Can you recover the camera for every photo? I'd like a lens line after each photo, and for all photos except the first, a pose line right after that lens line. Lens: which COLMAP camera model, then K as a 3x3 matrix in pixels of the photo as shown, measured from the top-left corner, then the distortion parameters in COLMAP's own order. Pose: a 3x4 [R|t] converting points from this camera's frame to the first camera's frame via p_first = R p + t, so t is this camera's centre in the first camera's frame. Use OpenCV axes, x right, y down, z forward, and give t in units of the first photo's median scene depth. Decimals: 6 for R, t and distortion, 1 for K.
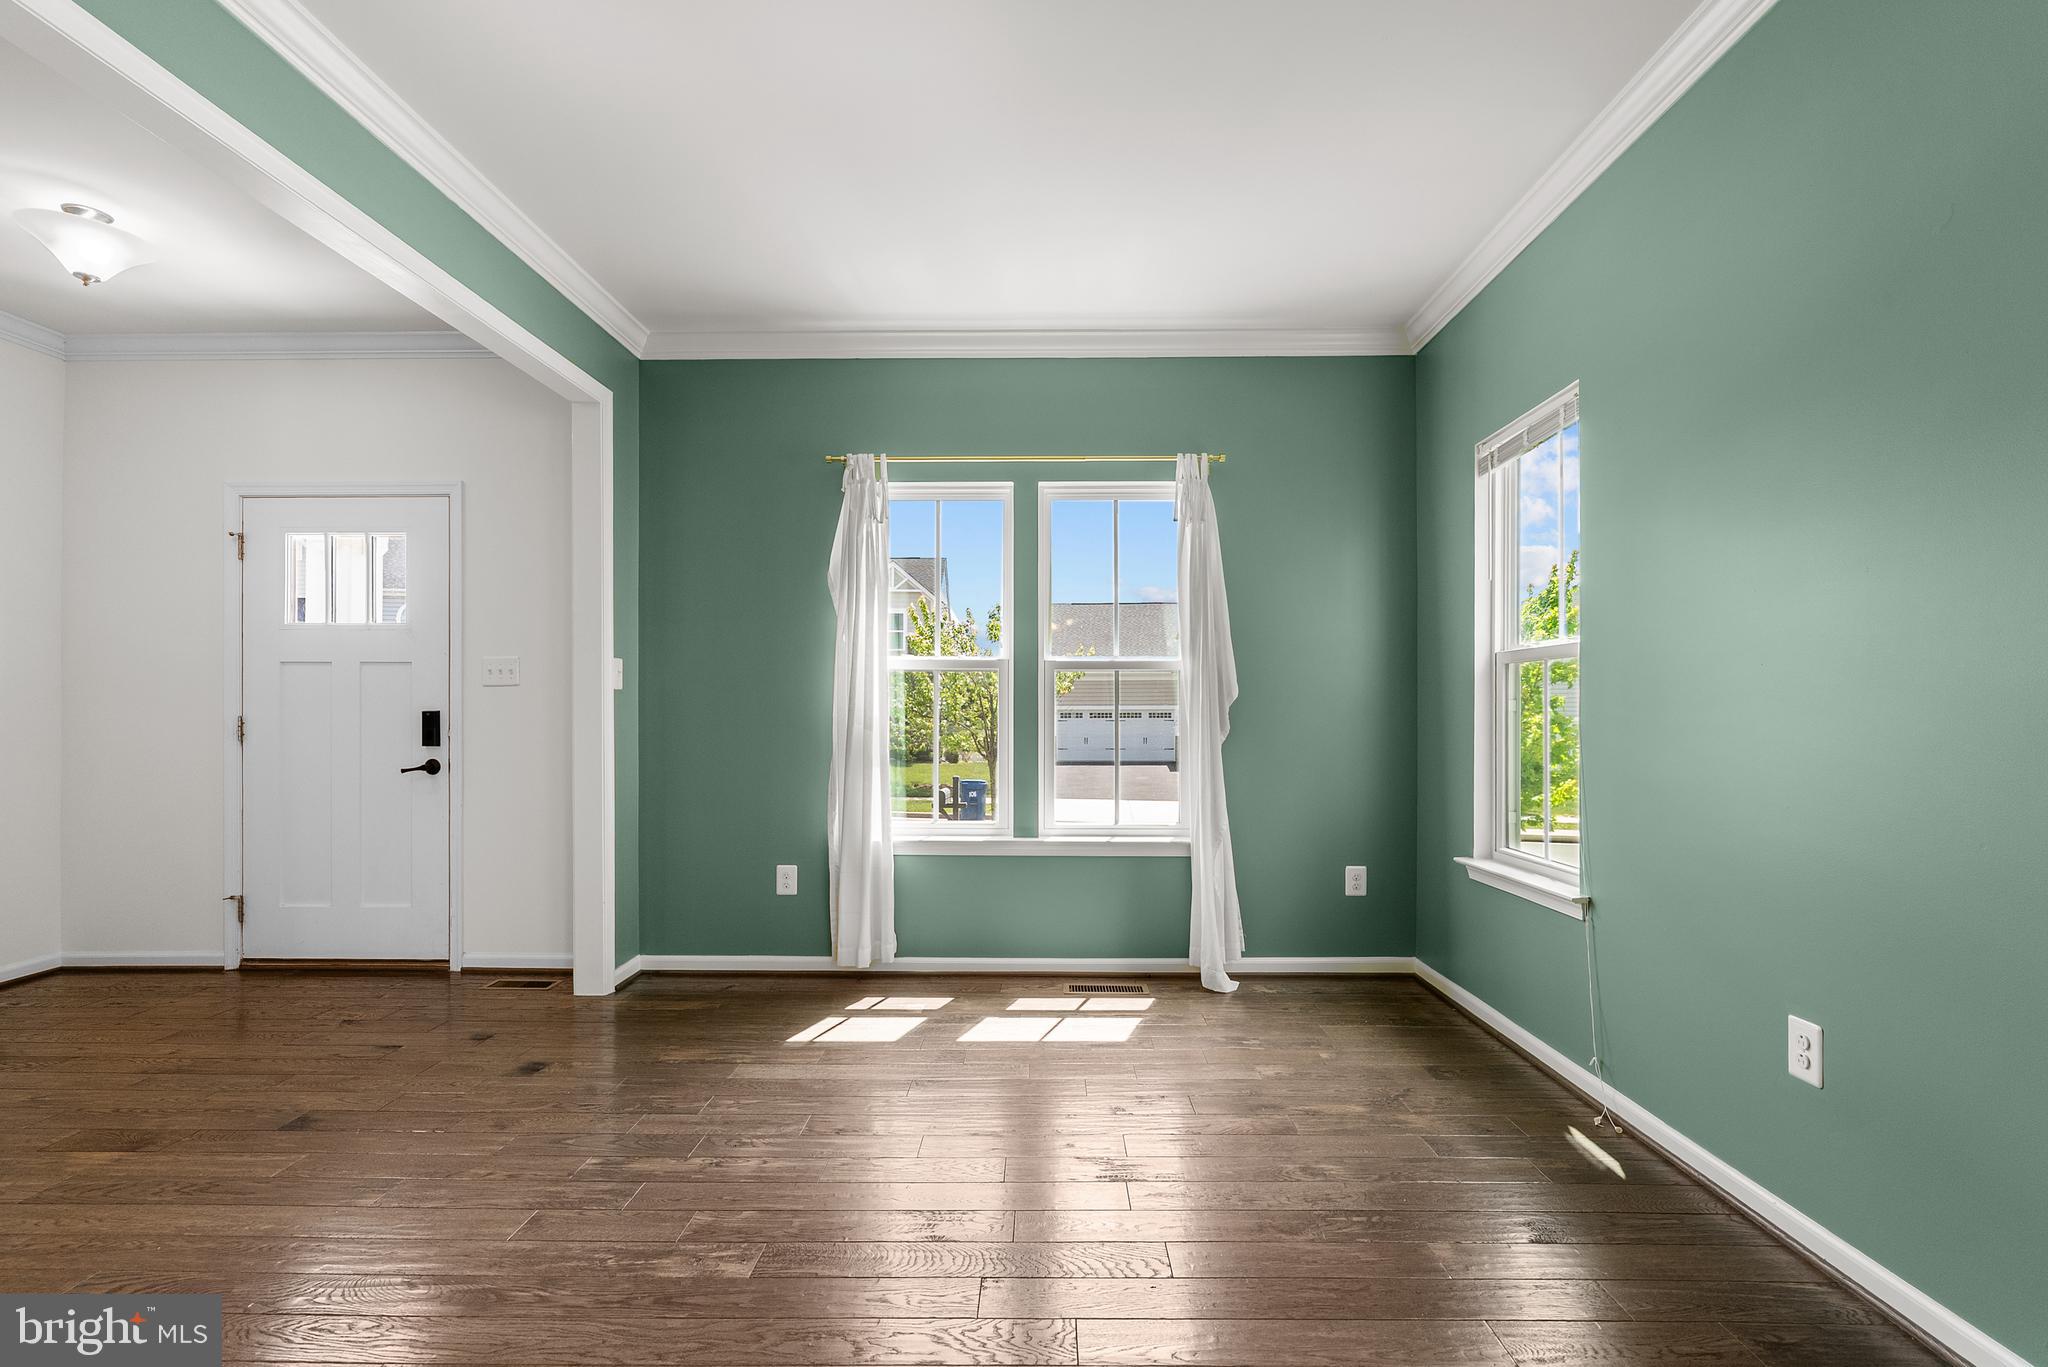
lens RADIAL K [[939.4, 0, 1003.1], [0, 939.4, 716.5], [0, 0, 1]] dist [-0.008211, 0.004811]
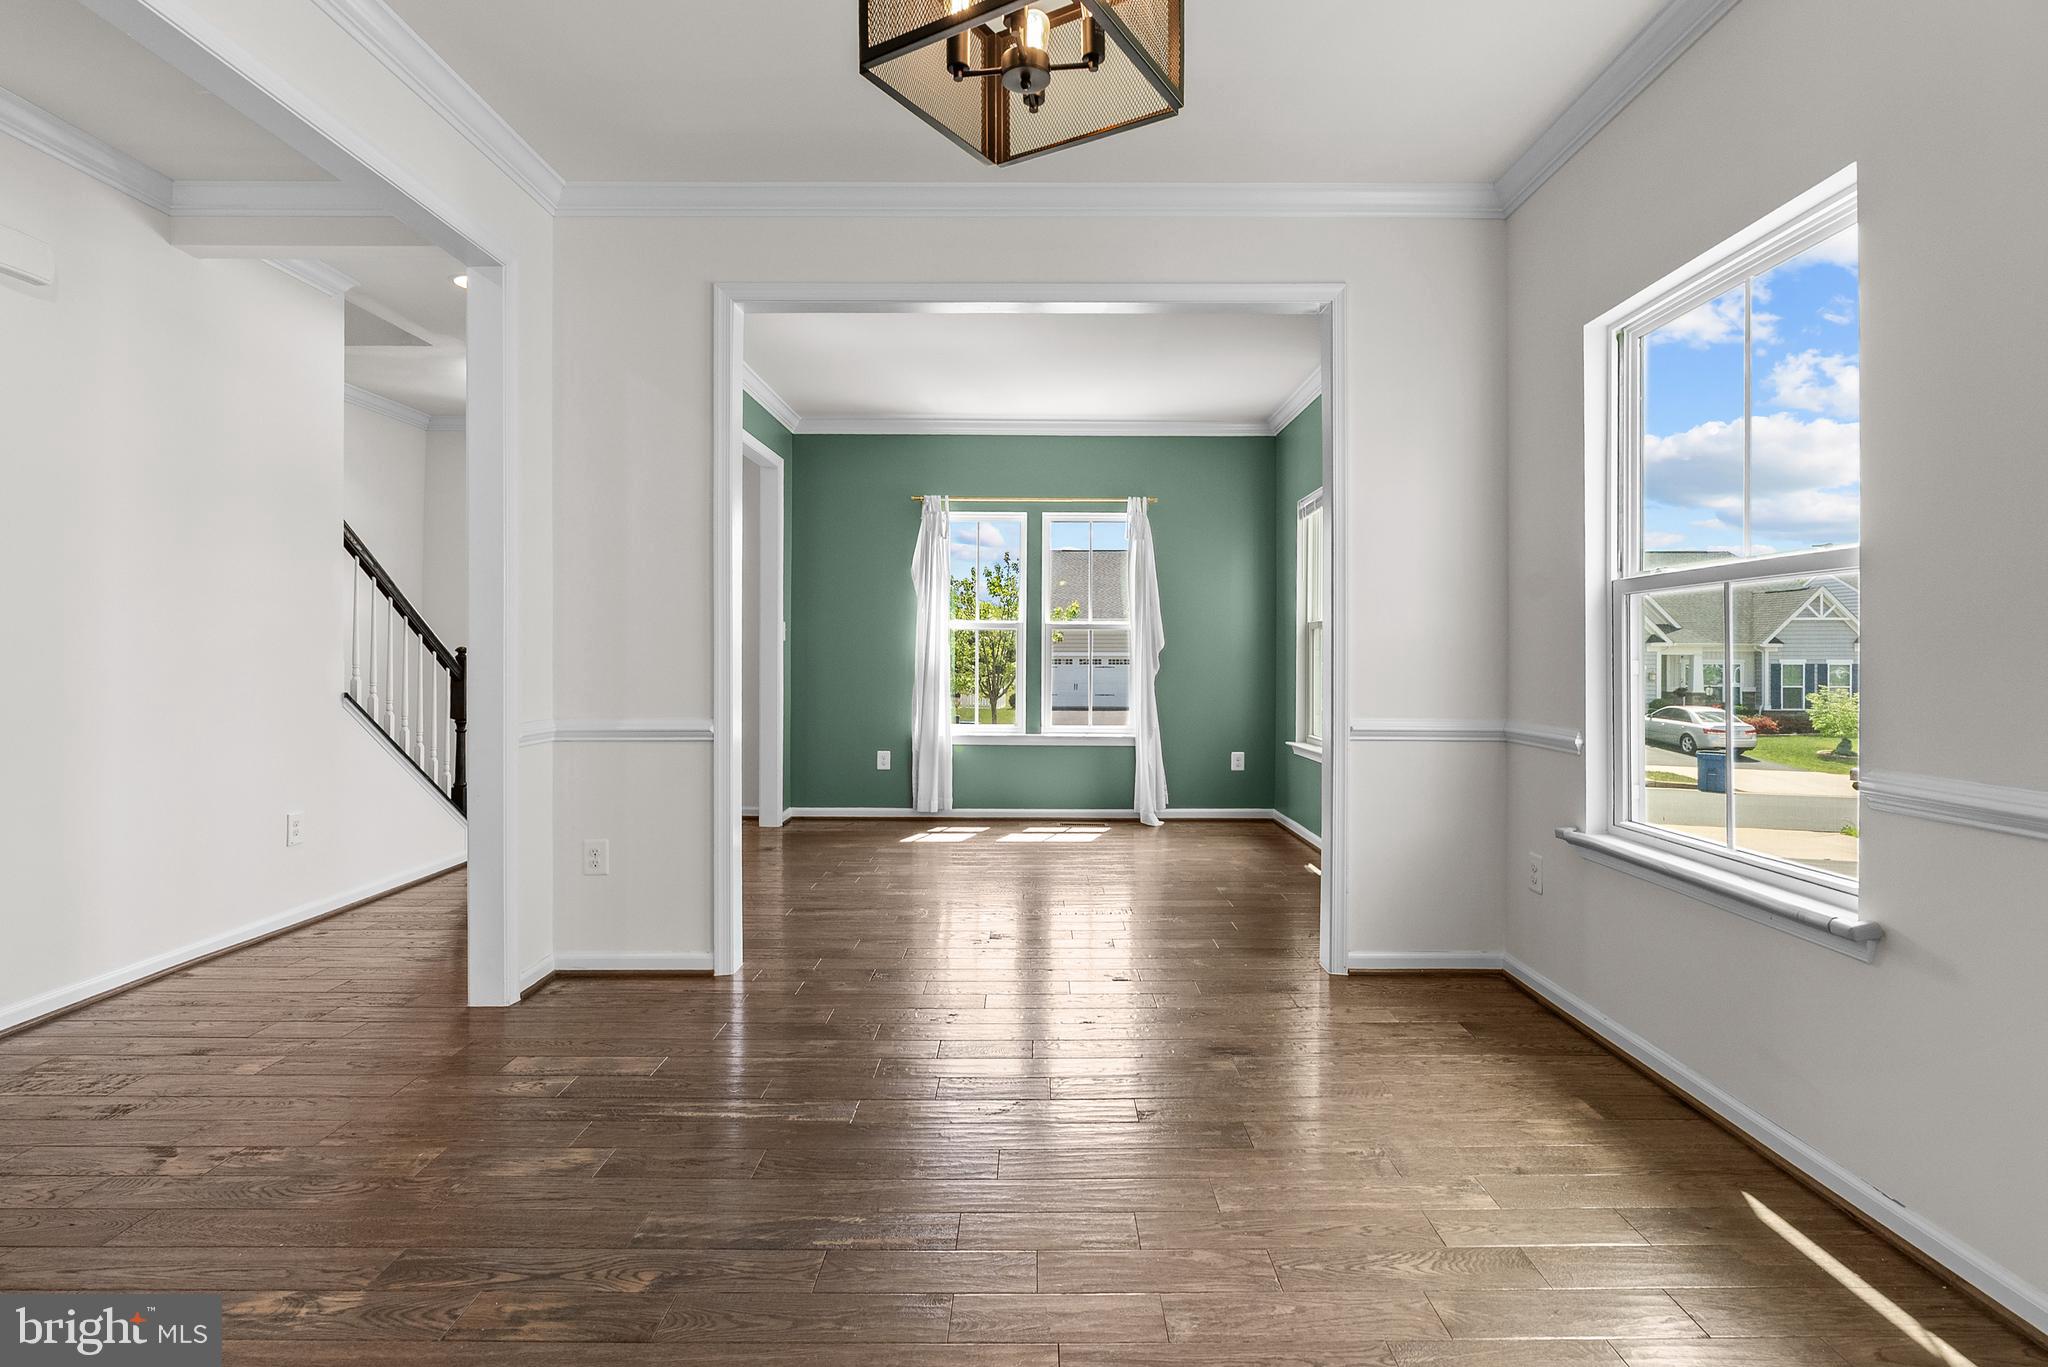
lens RADIAL K [[939.4, 0, 1013.1], [0, 939.4, 674.0], [0, 0, 1]] dist [-0.008211, 0.004811]
pose [[0.999813, 0.004127, 0.018904, -0.042792], [-0.004275, 0.999961, 0.007774, 0.014127], [-0.018871, -0.007853, 0.999791, -0.622128]]
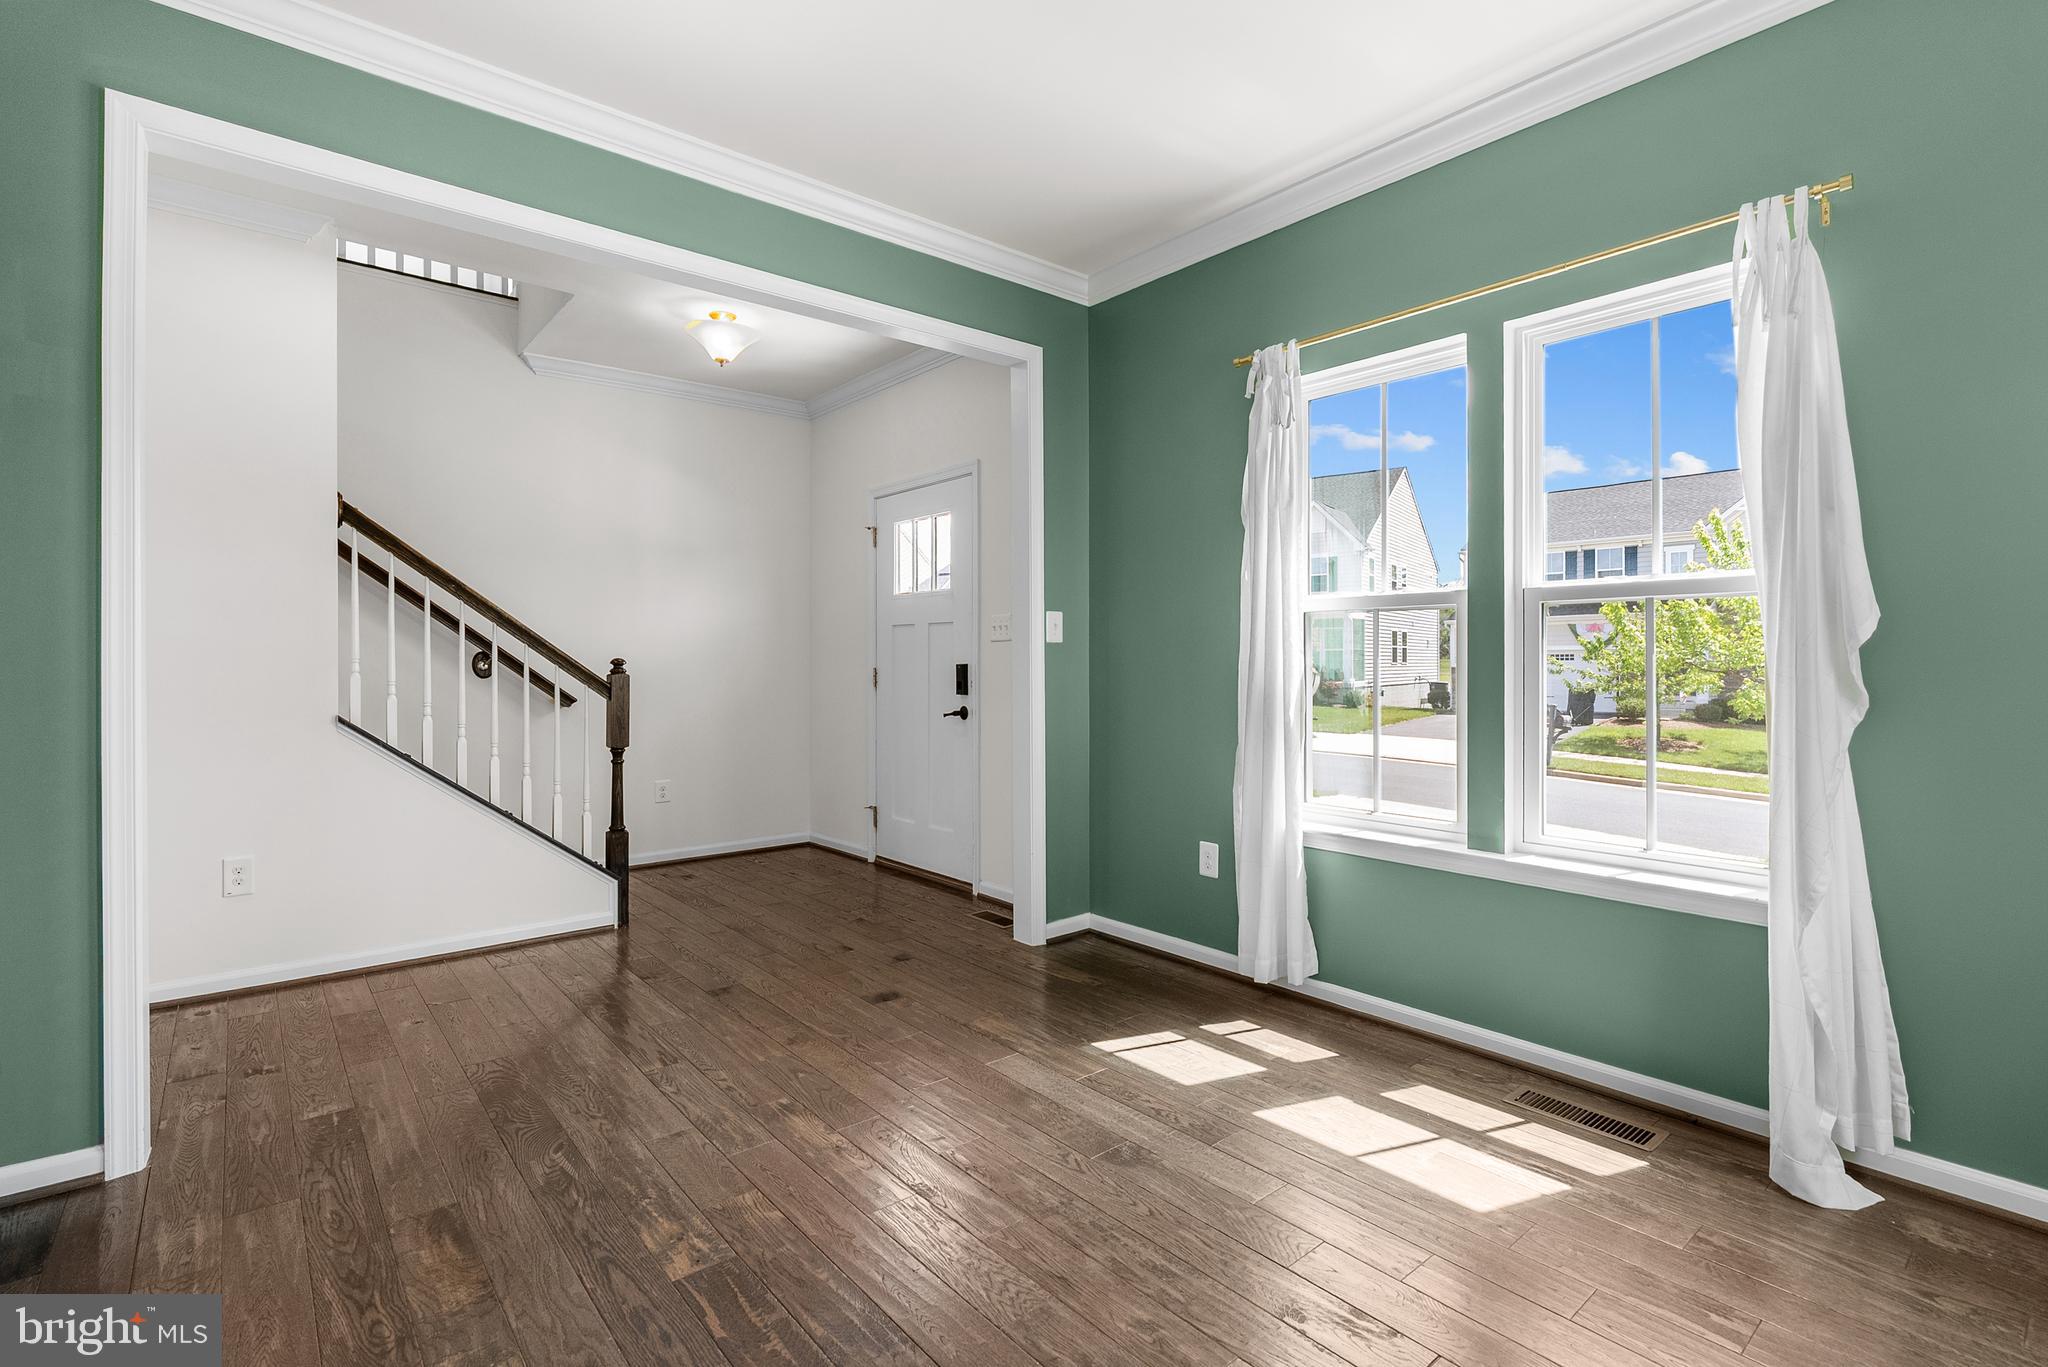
lens RADIAL K [[939.4, 0, 1051.6], [0, 939.4, 658.7], [0, 0, 1]] dist [-0.008211, 0.004811]
pose [[0.671609, -0.003162, -0.740899, 0.323710], [-0.004620, 0.999954, -0.008455, -0.003046], [0.740891, 0.009102, 0.671563, 0.319796]]
